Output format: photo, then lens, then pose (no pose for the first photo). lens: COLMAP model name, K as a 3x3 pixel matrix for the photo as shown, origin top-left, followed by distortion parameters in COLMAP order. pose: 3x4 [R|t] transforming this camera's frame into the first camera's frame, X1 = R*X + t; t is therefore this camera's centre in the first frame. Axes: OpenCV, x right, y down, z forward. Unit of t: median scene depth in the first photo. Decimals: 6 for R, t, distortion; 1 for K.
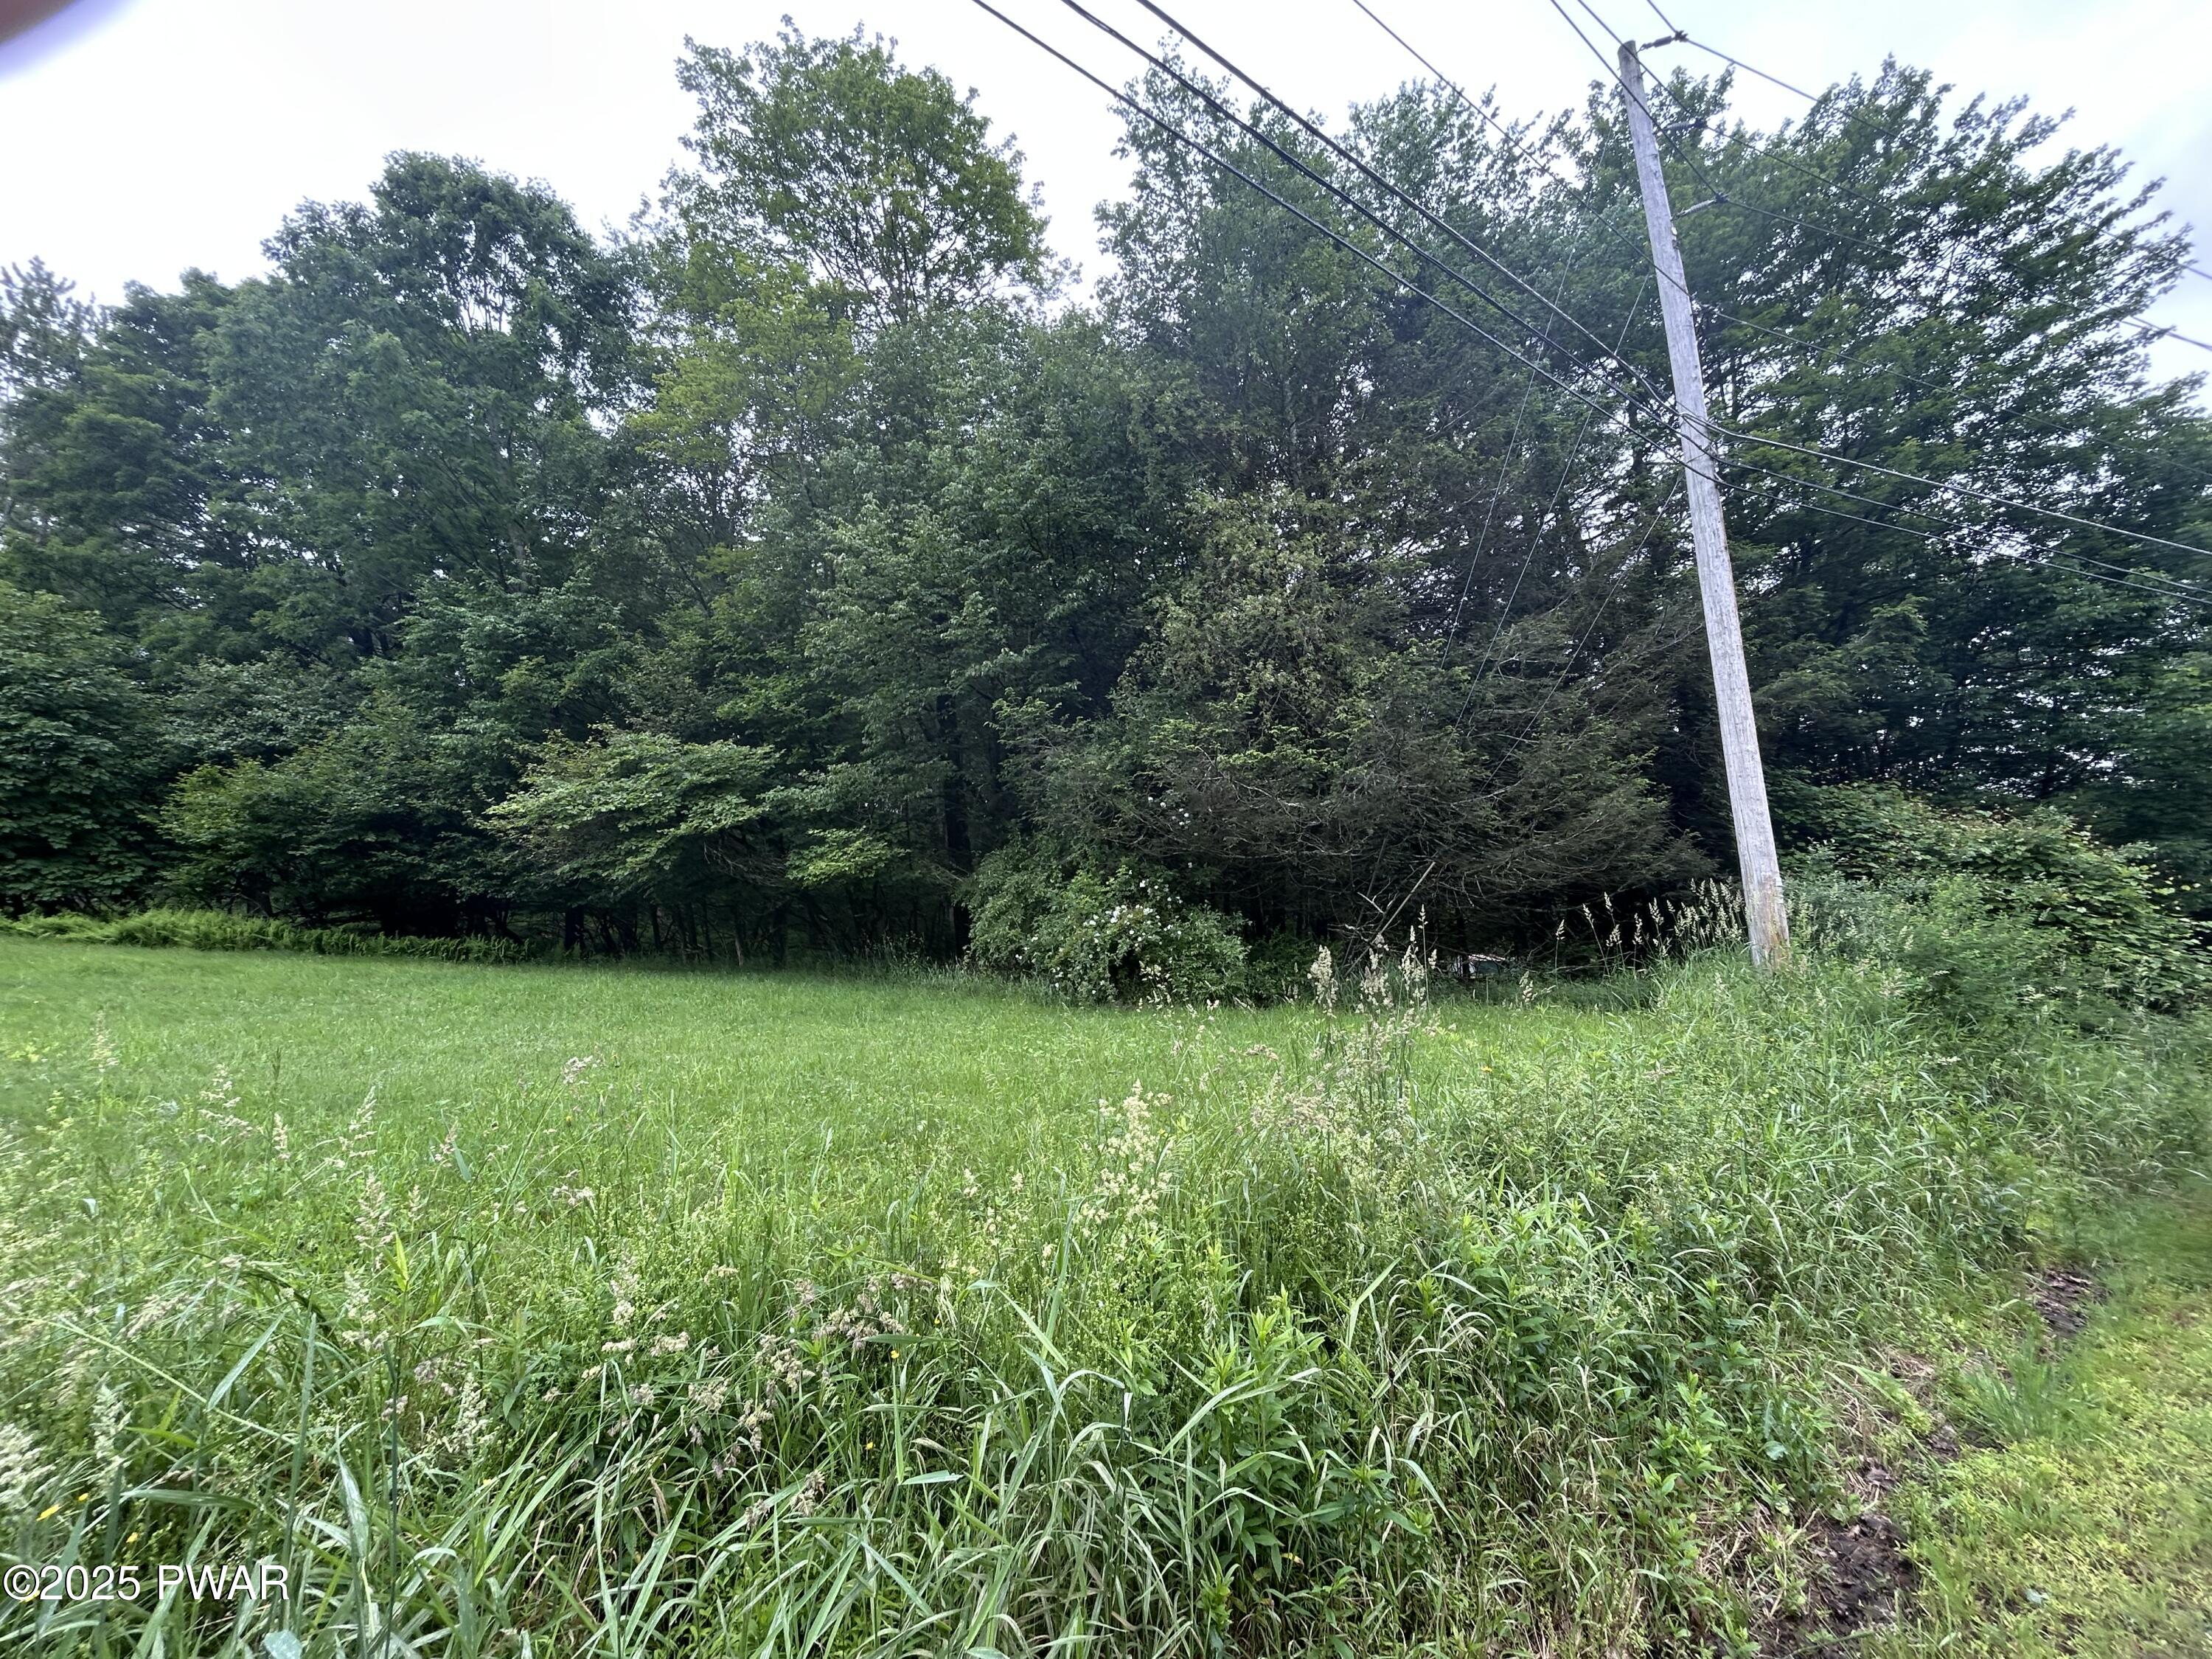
lens RADIAL K [[892.7, 0, 1108.8], [0, 892.7, 833.6], [0, 0, 1]] dist [-0.001173, 0.000765]
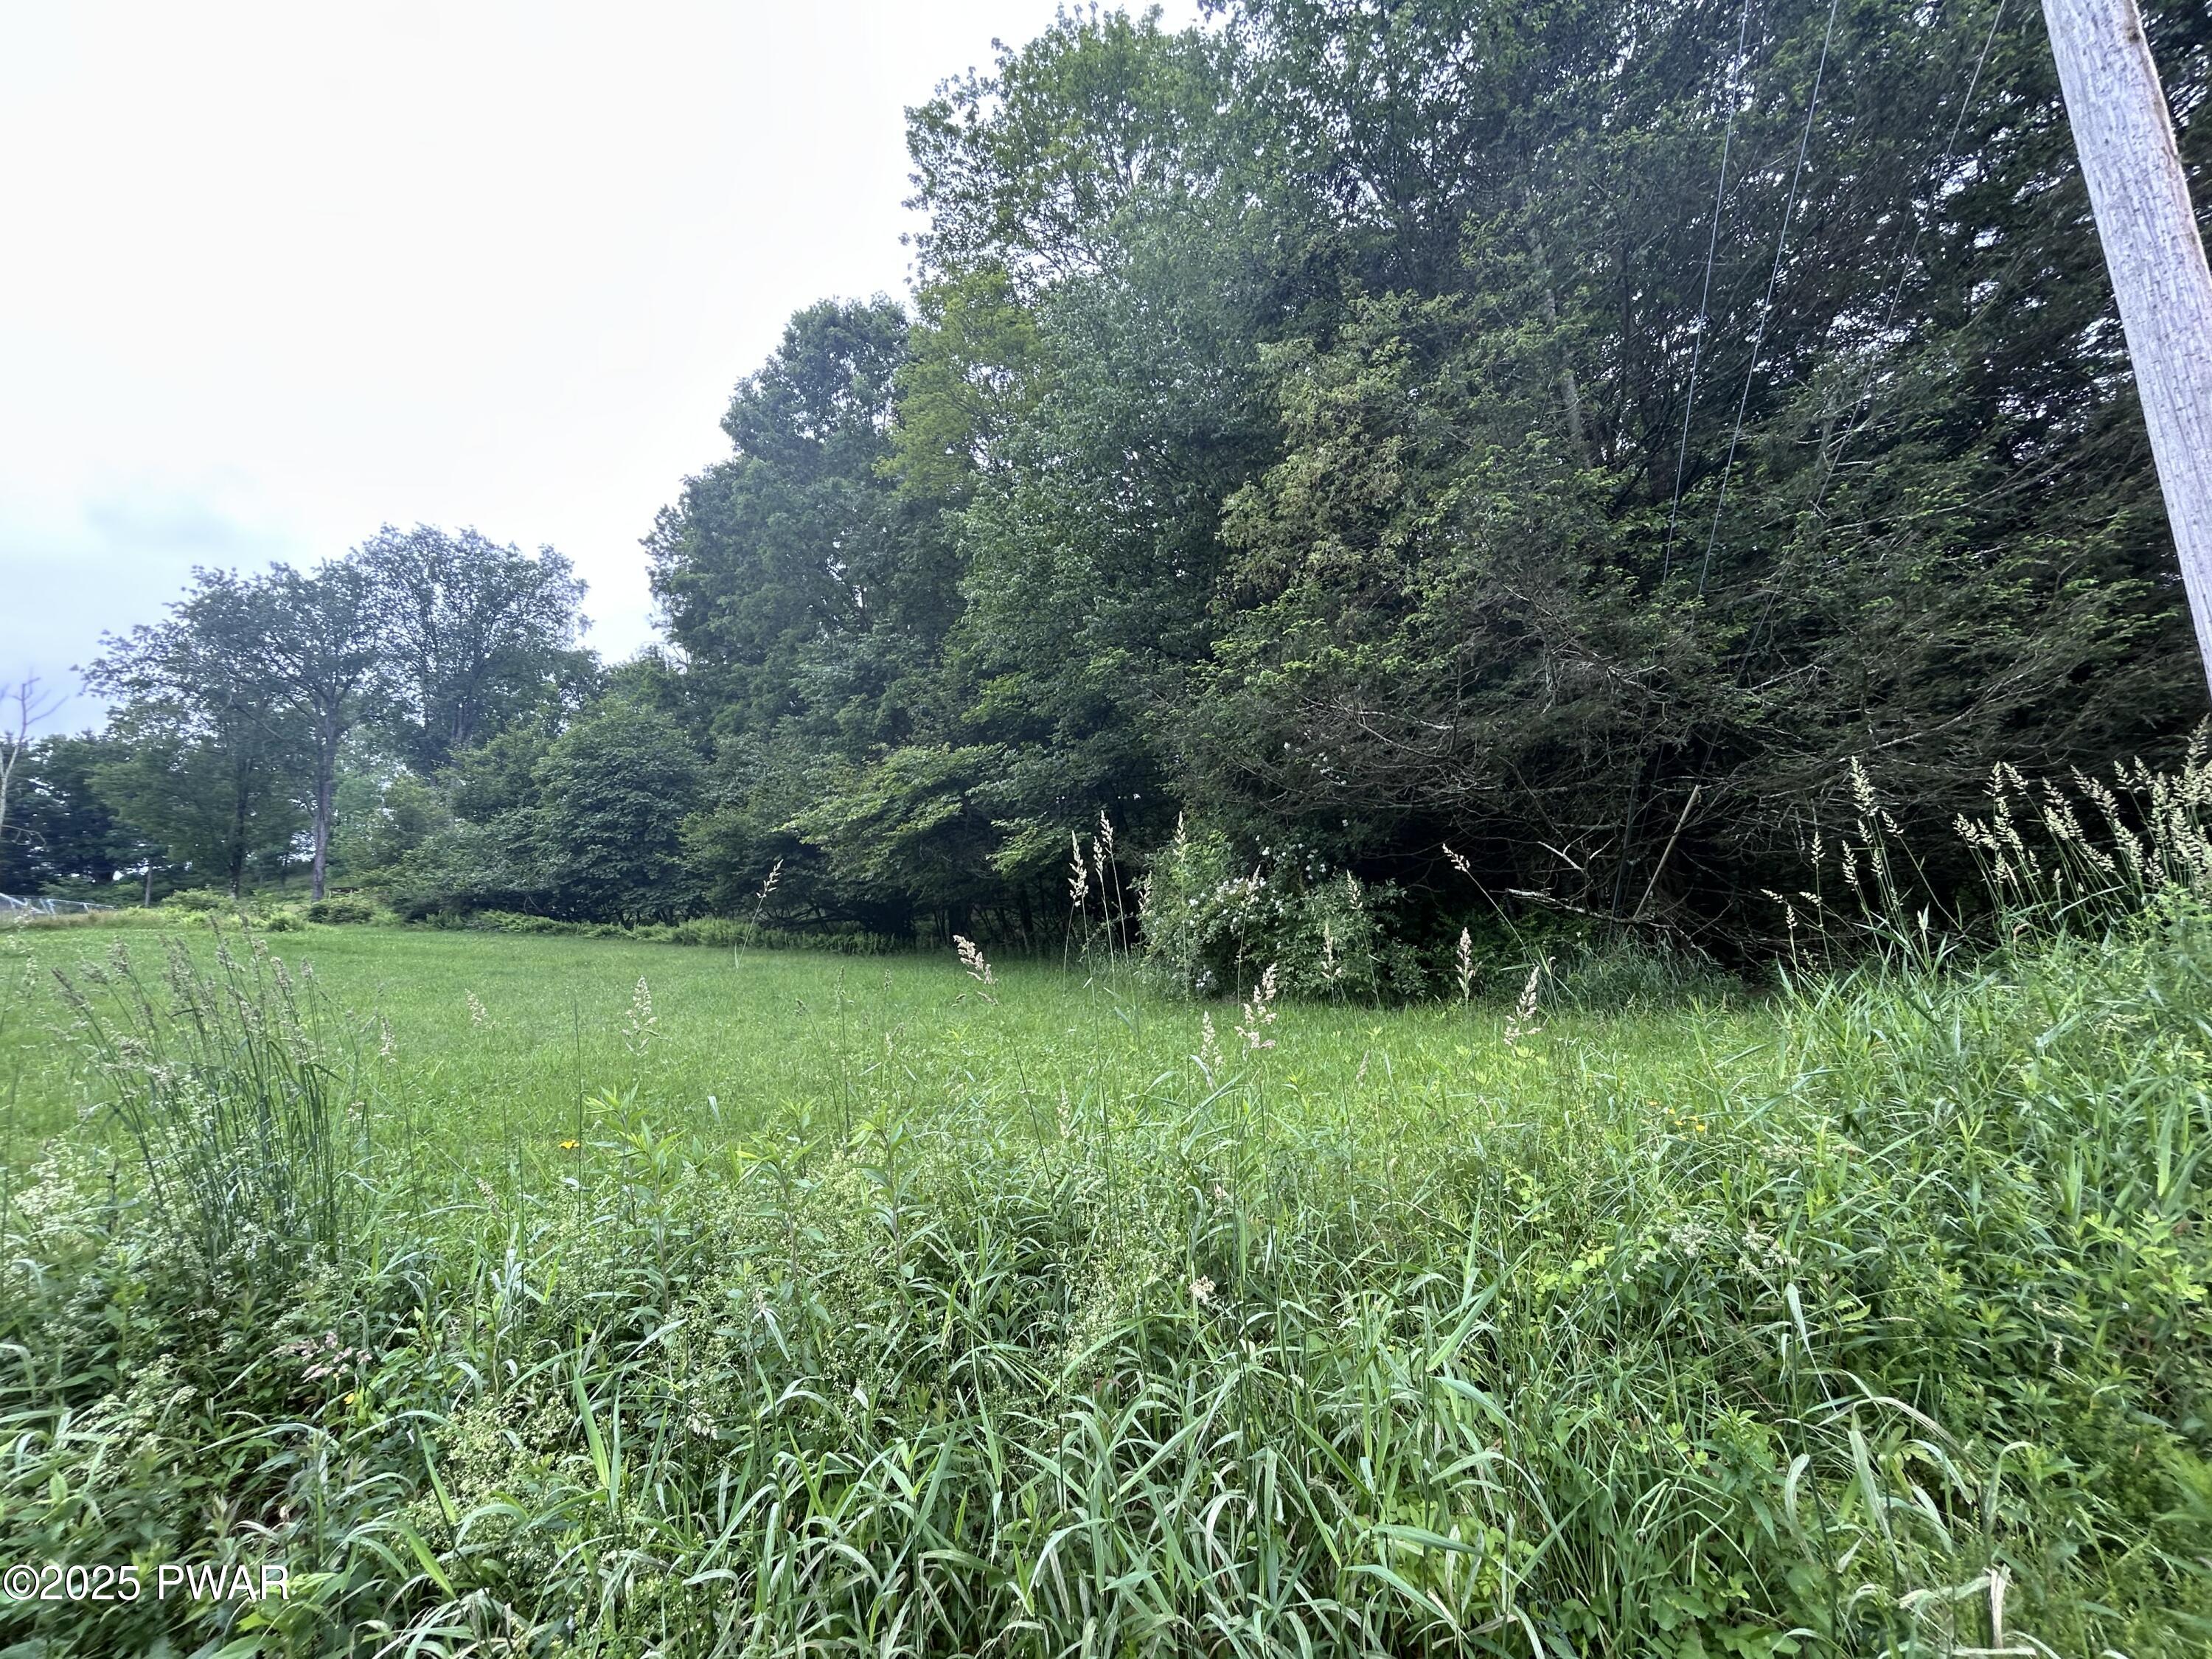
lens RADIAL K [[892.7, 0, 1108.8], [0, 892.7, 833.6], [0, 0, 1]] dist [-0.001173, 0.000765]
pose [[0.847770, -0.080342, -0.524244, 0.231286], [0.087848, 0.996078, -0.010592, 0.024834], [0.523038, -0.037074, 0.851502, 0.161294]]
